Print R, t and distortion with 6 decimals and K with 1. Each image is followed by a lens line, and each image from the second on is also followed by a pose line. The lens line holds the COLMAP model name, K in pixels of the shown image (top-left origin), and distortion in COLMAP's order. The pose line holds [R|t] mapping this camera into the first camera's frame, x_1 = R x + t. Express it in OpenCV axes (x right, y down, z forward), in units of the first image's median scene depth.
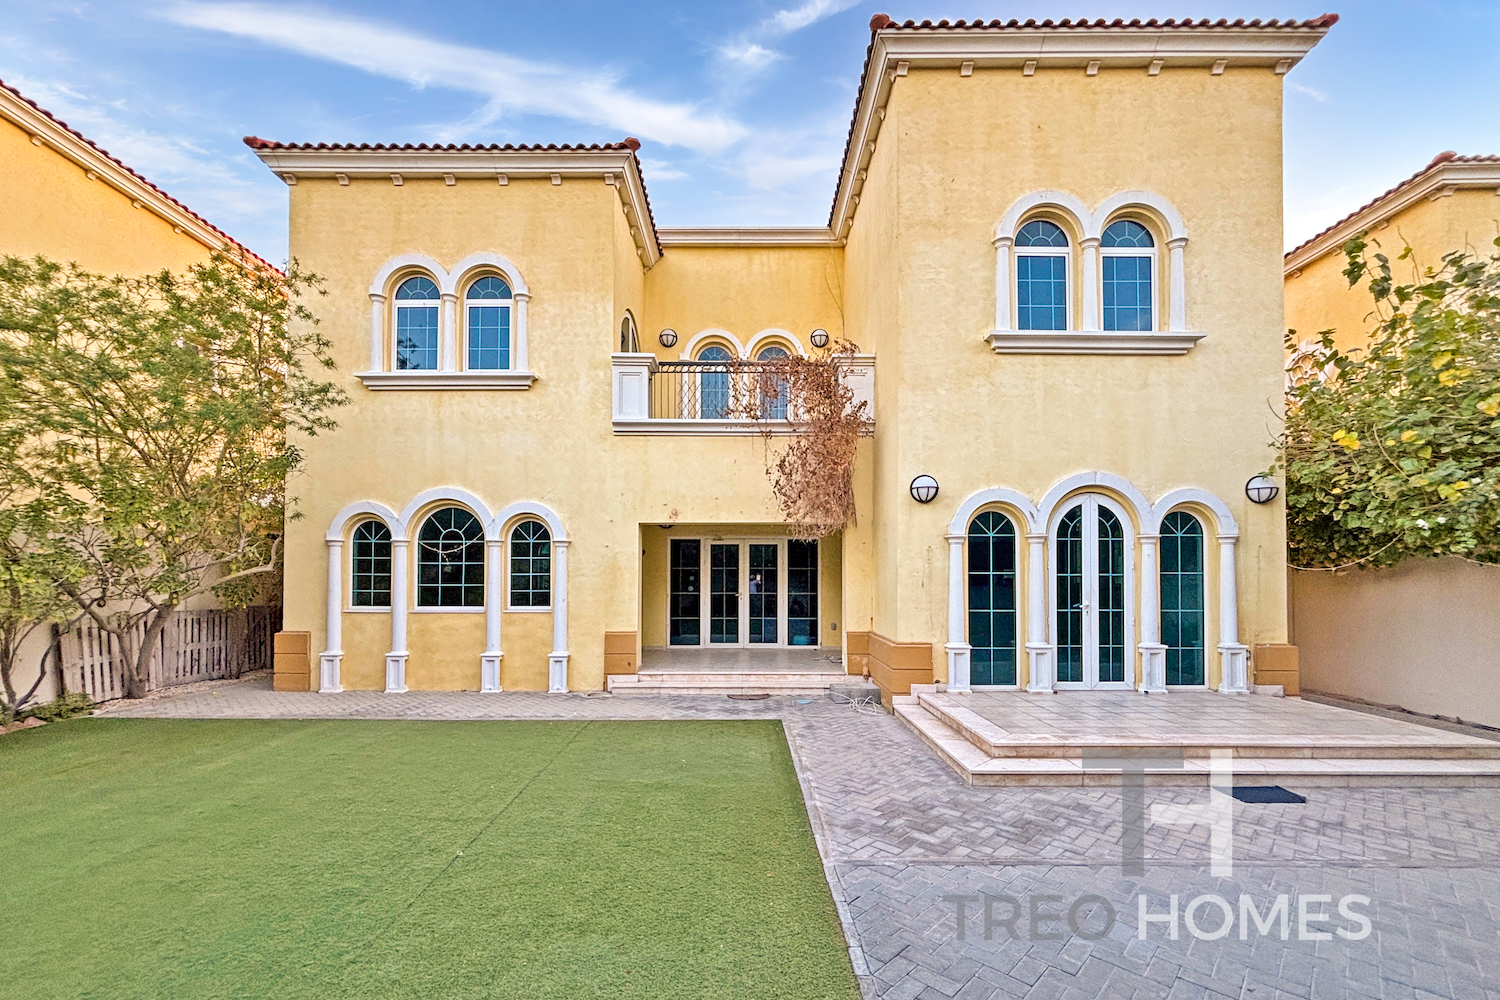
lens RADIAL K [[607.9, 0, 722.2], [0, 607.9, 564.3], [0, 0, 1]] dist [-0.003784, -0.000575]
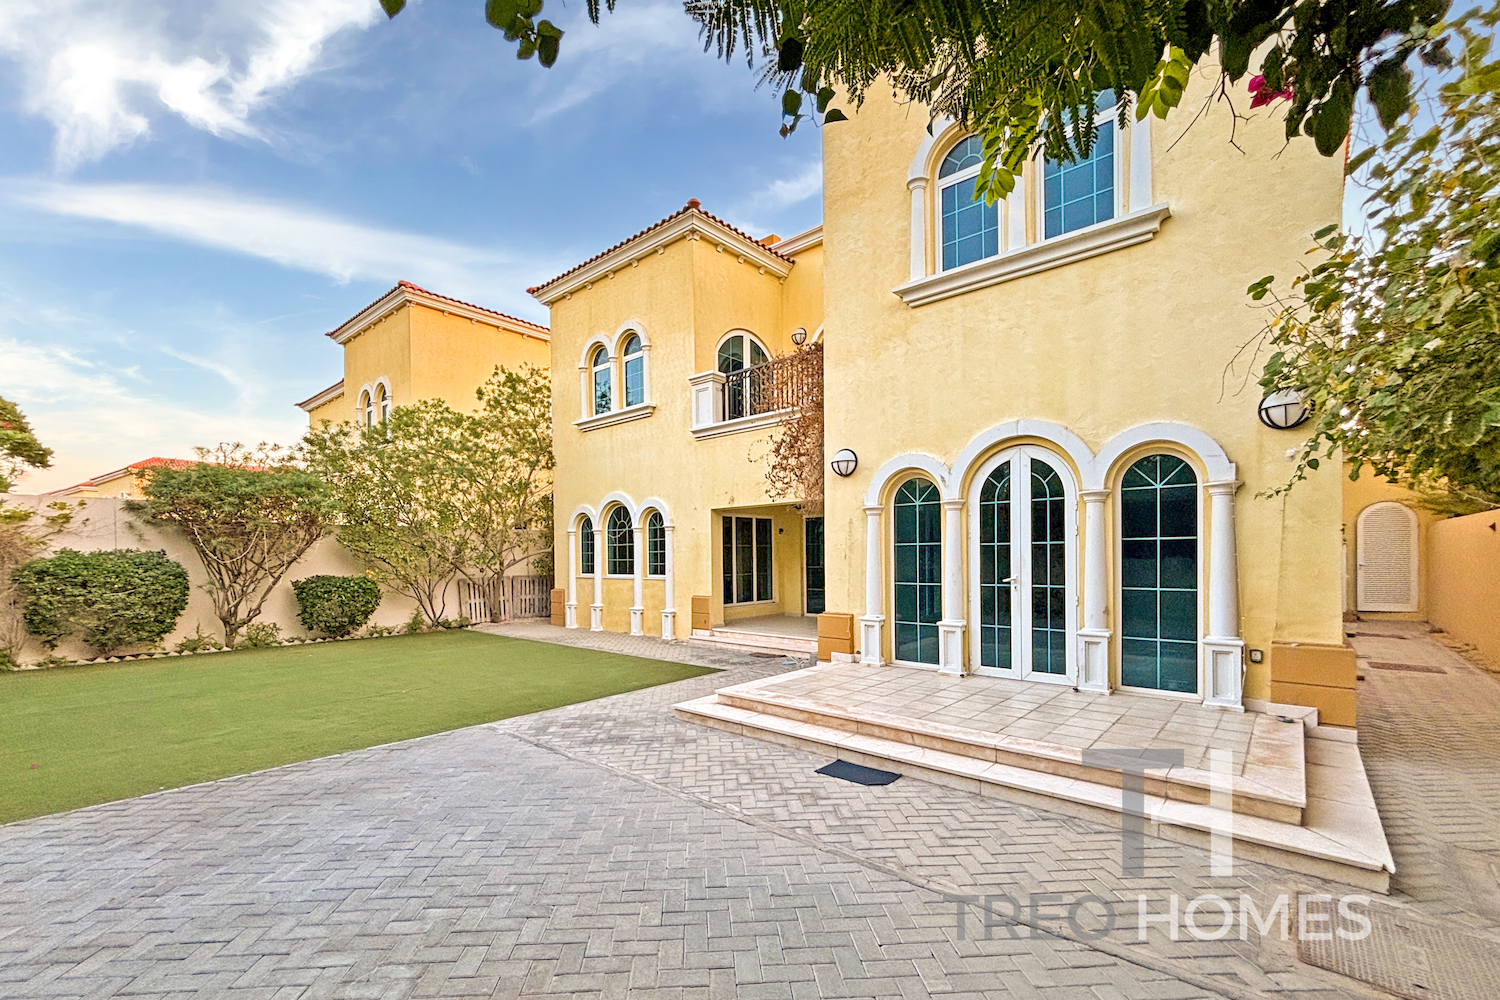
lens RADIAL K [[607.9, 0, 722.2], [0, 607.9, 564.3], [0, 0, 1]] dist [-0.003784, -0.000575]
pose [[0.749627, -0.000294, -0.661861, 0.711072], [0.025808, 0.999252, 0.028786, 0.009393], [0.661358, -0.038660, 0.749074, 0.079733]]
